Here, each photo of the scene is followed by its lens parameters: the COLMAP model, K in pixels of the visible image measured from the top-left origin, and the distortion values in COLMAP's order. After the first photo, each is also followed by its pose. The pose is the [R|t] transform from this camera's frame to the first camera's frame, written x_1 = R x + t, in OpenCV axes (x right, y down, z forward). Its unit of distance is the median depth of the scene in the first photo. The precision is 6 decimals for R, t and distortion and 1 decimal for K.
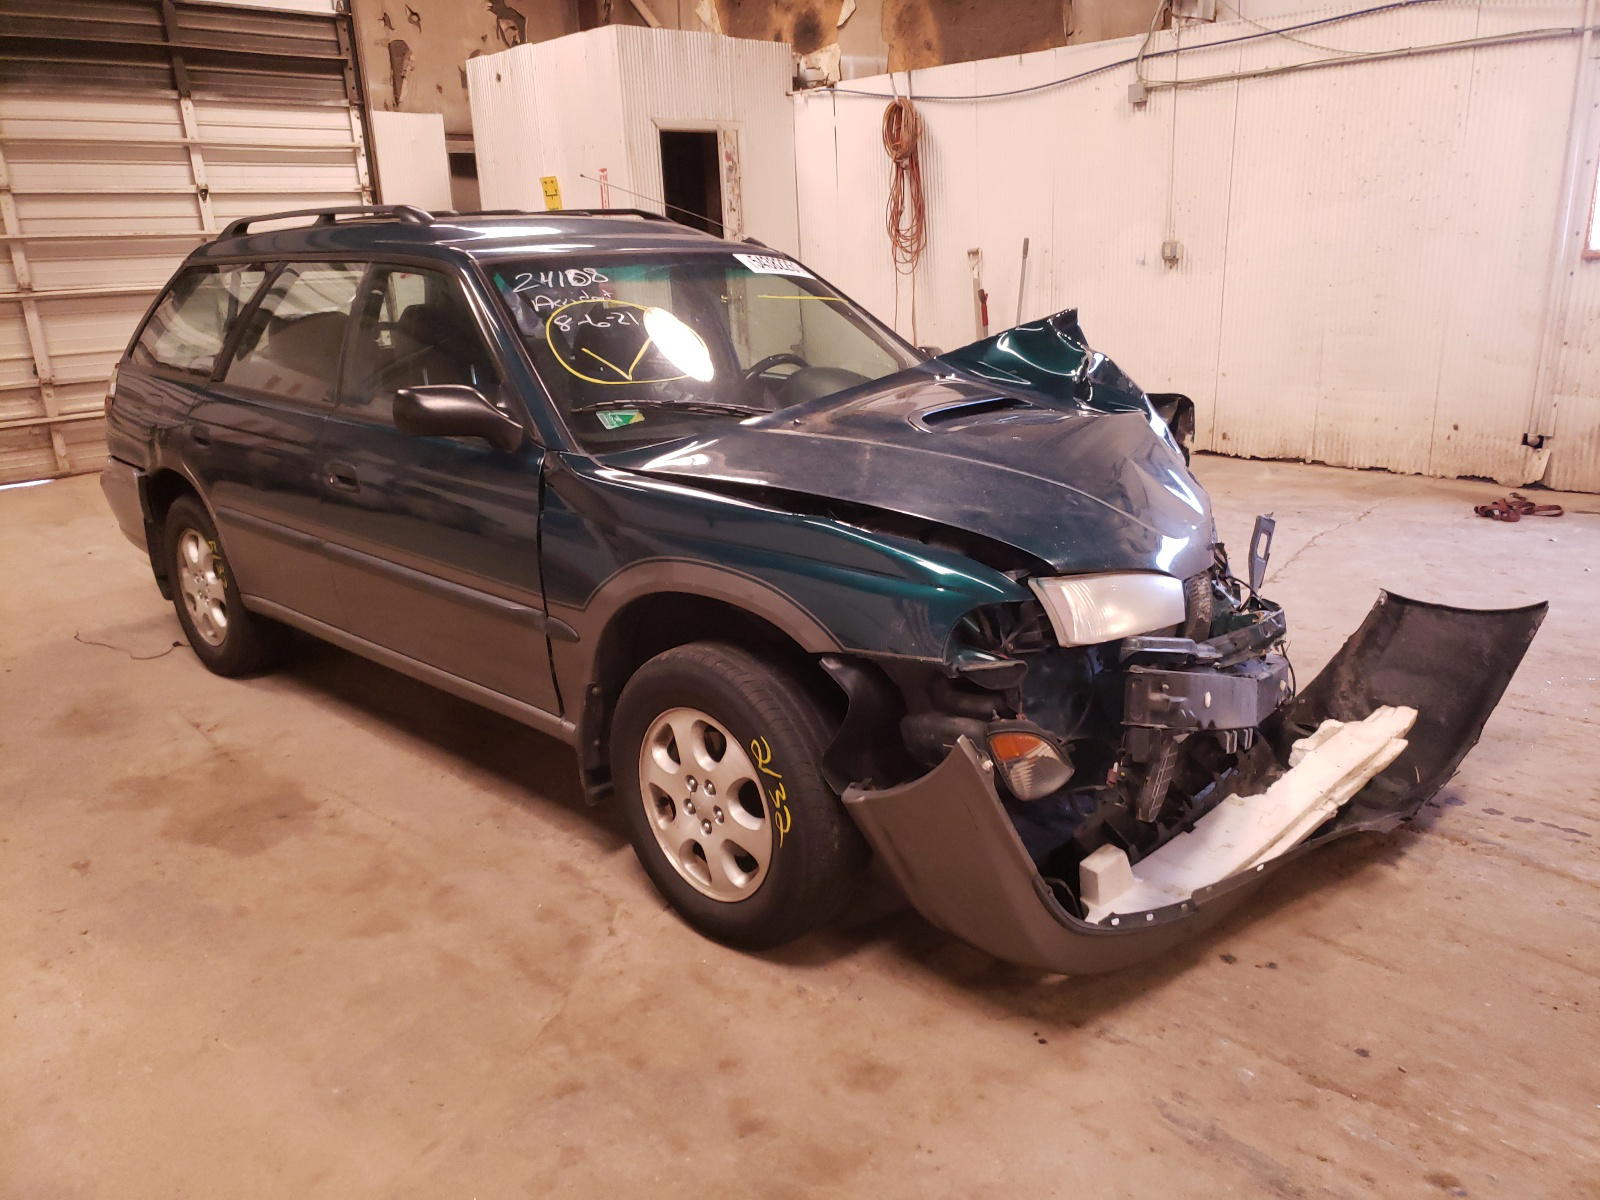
lens RADIAL K [[1252.6, 0, 812.6], [0, 1252.6, 601.2], [0, 0, 1]] dist [0.011438, 0.007211]
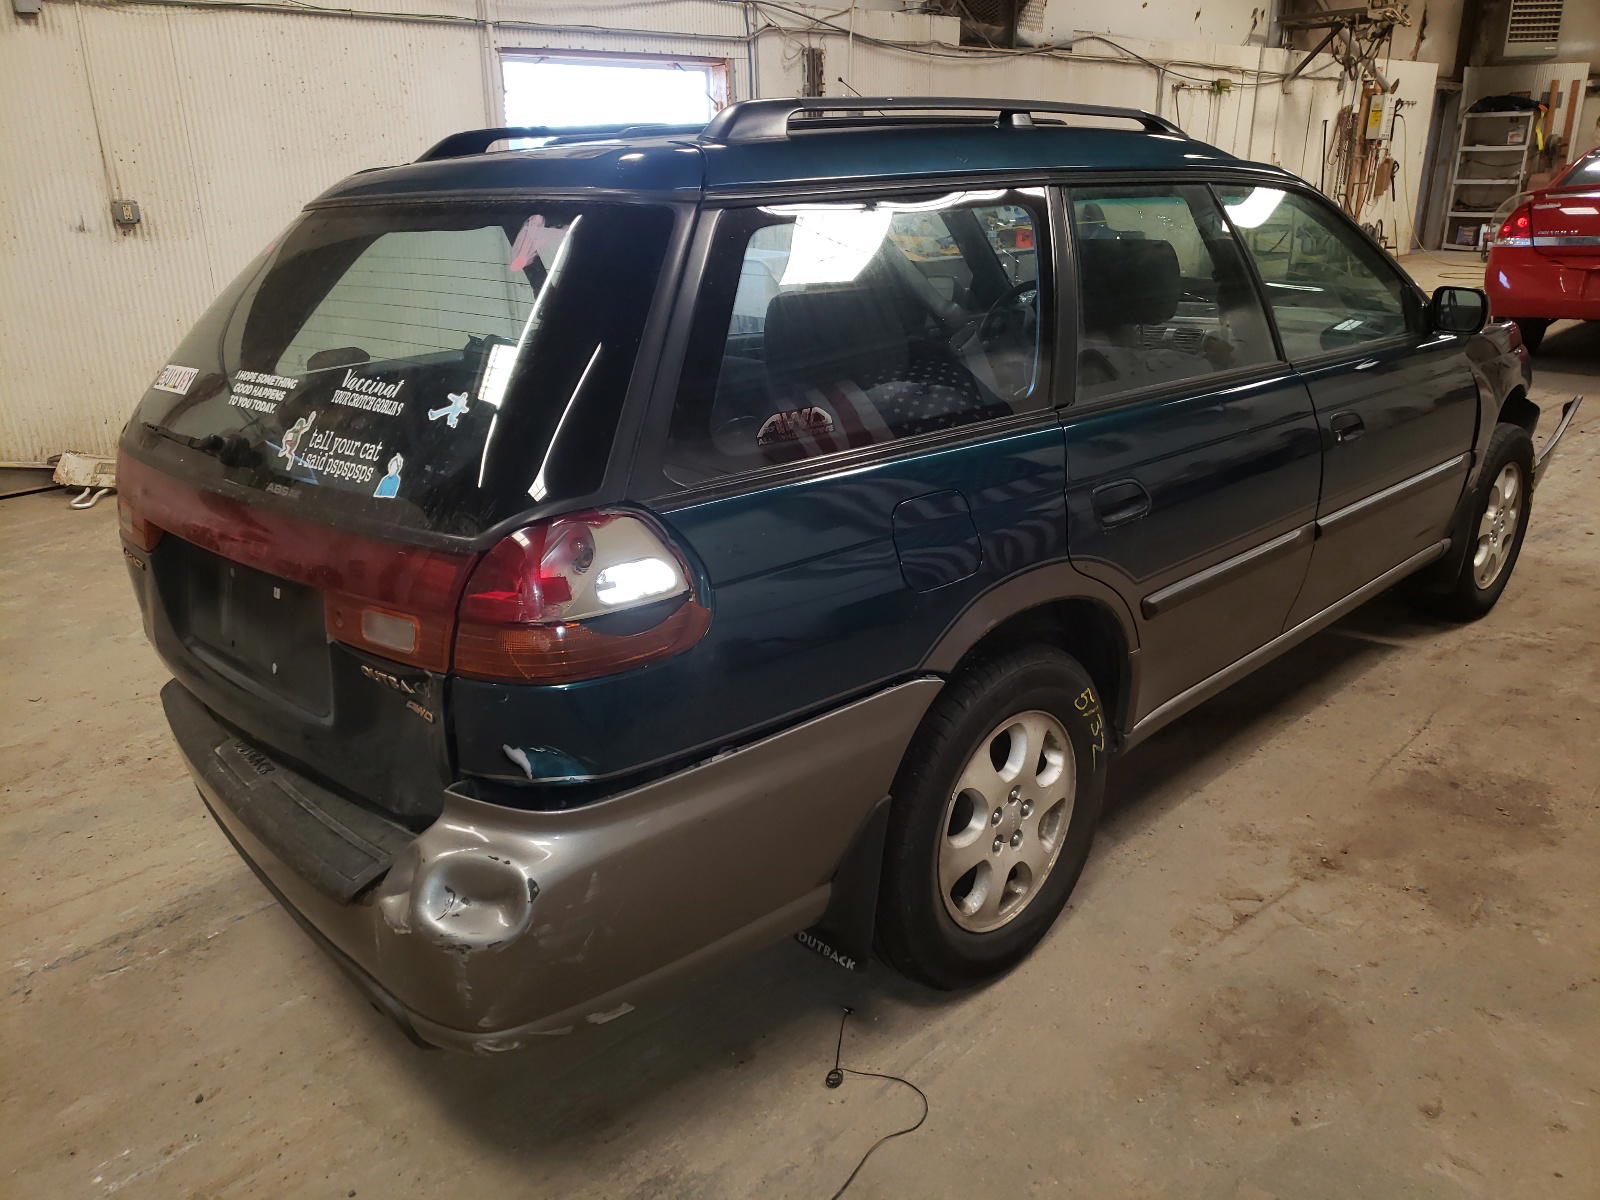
lens RADIAL K [[1256.9, 0, 793.8], [0, 1256.9, 604.0], [0, 0, 1]] dist [0.002509, 0.020284]
pose [[0.005886, -0.301991, 0.953293, -0.715021], [0.293881, 0.911734, 0.287011, -0.202447], [-0.955824, 0.278465, 0.094116, 0.755918]]
